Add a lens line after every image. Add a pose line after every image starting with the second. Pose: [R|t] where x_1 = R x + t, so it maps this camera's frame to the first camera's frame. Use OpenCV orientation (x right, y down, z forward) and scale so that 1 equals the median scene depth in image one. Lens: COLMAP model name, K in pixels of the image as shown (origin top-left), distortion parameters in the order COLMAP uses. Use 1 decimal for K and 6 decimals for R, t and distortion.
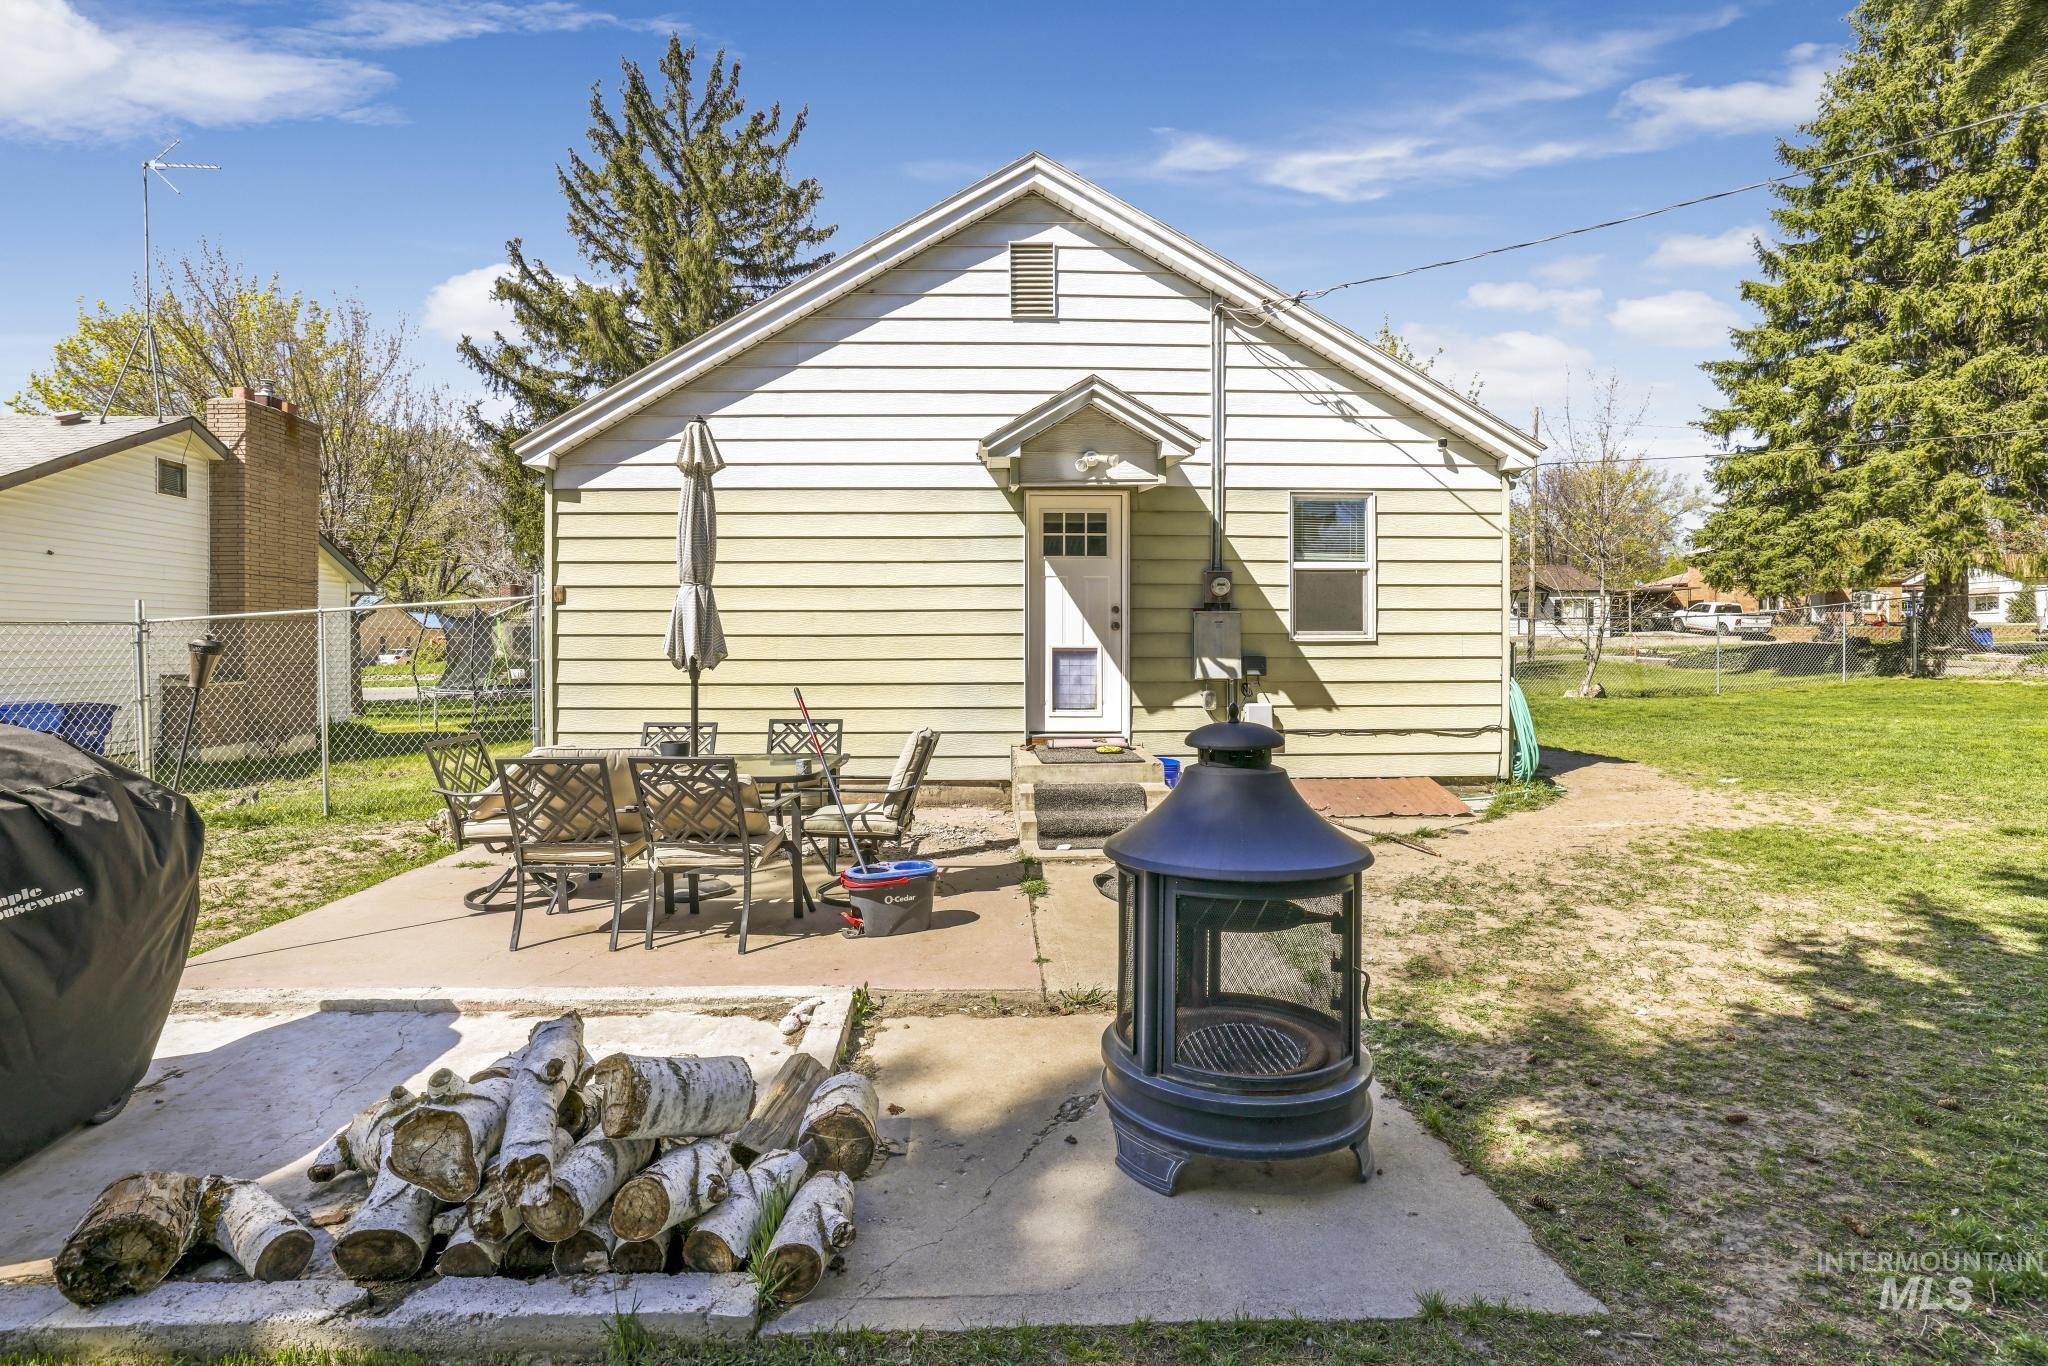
lens RADIAL K [[964.9, 0, 1001.7], [0, 964.9, 677.6], [0, 0, 1]] dist [-0.048056, 0.019726]
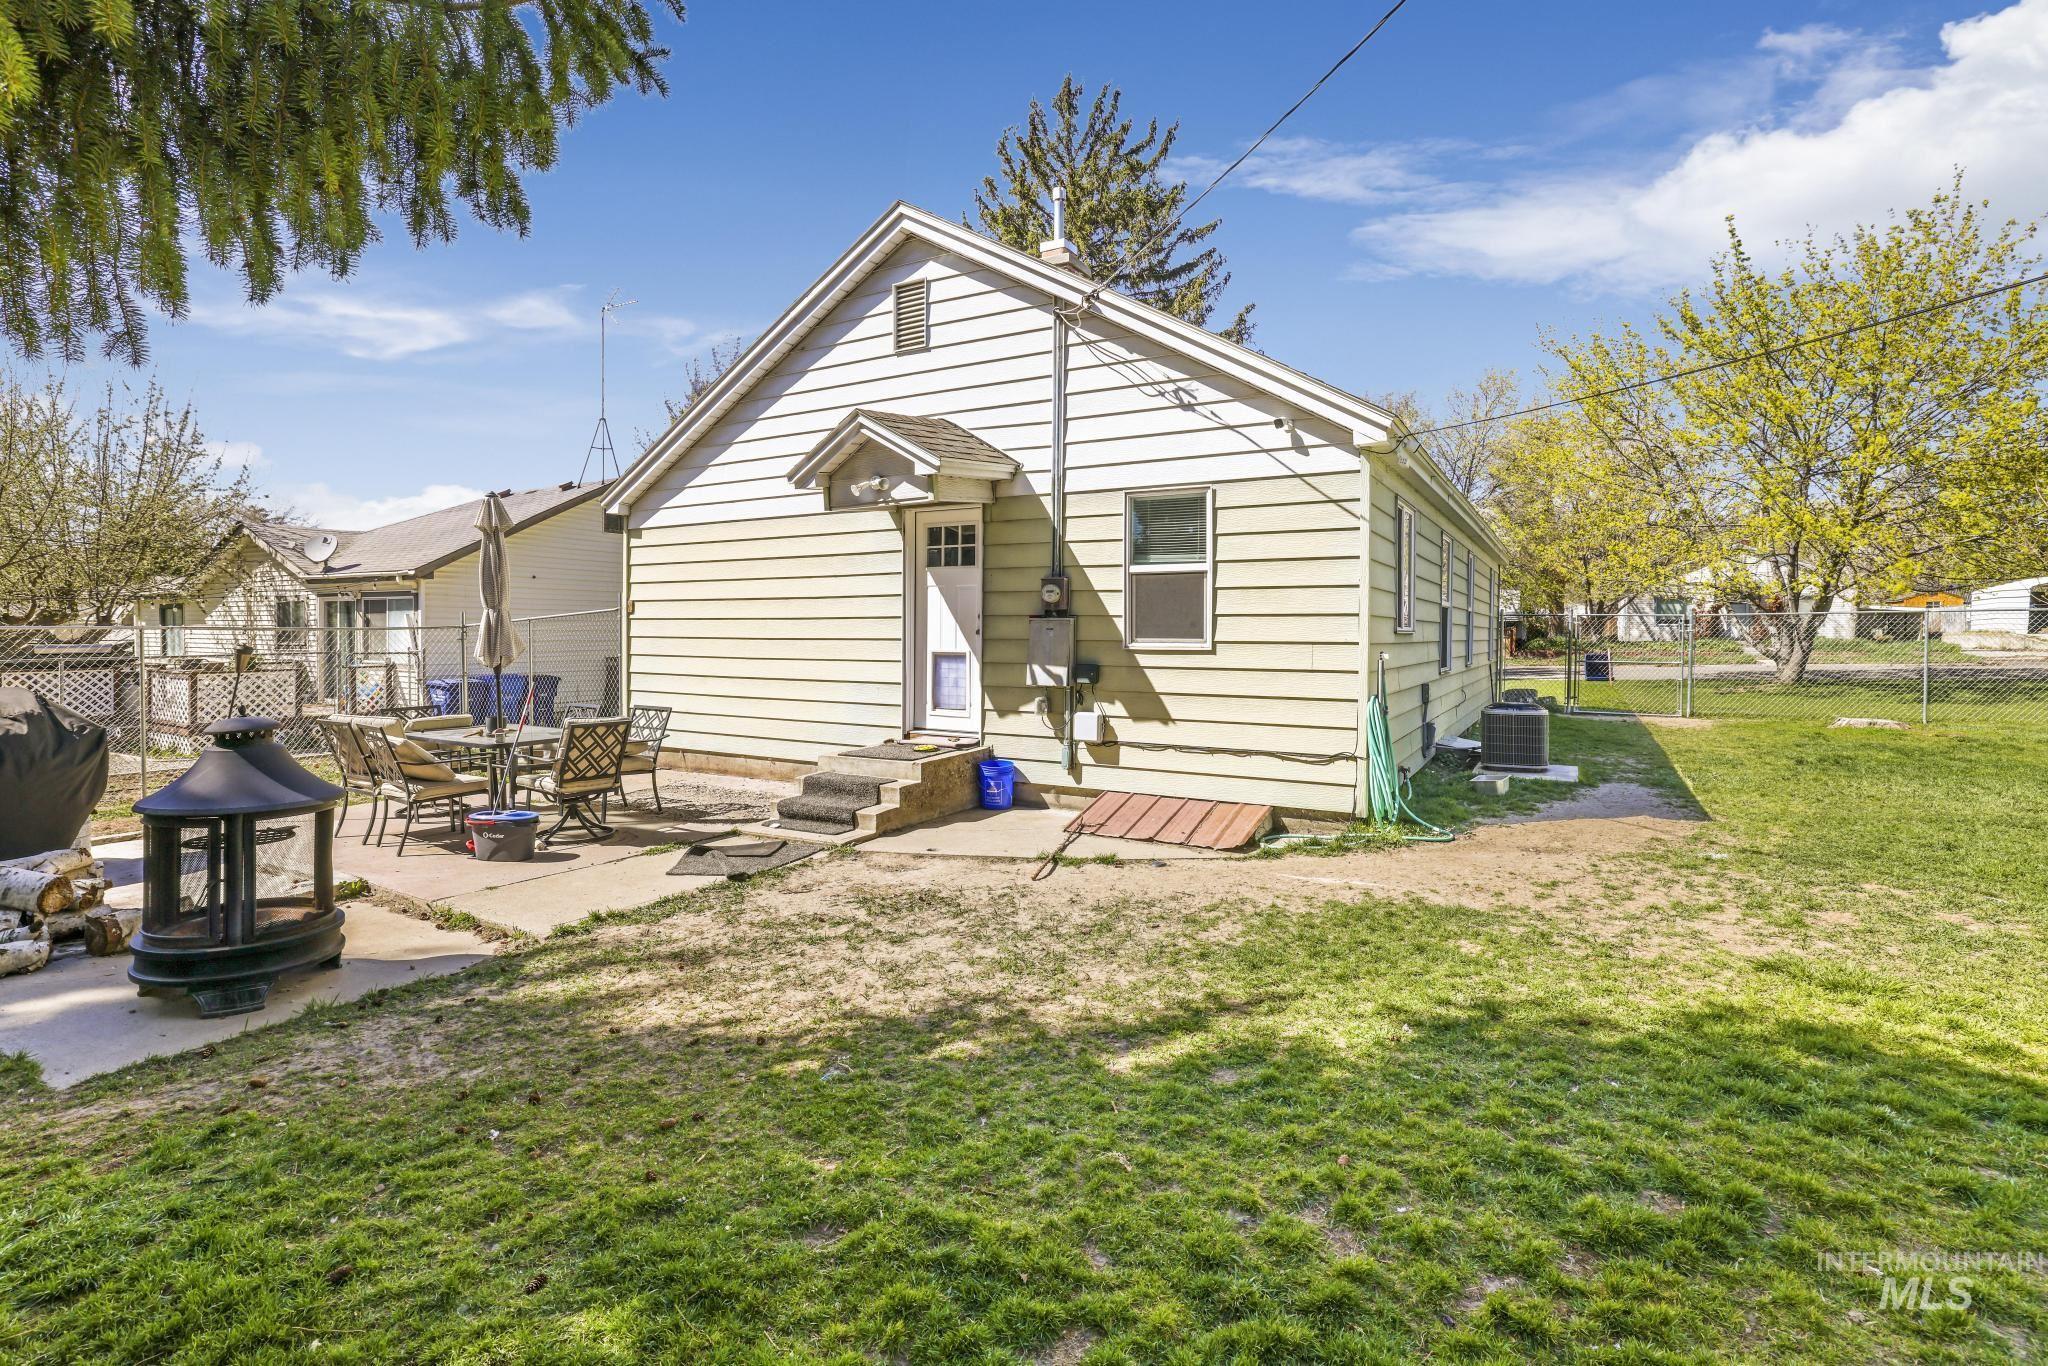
lens RADIAL K [[964.9, 0, 1001.7], [0, 964.9, 677.6], [0, 0, 1]] dist [-0.048056, 0.019726]
pose [[0.845096, 0.030924, -0.533720, 0.711262], [-0.023964, 0.999513, 0.019967, -0.025852], [0.534077, -0.004084, 0.845426, 0.125919]]
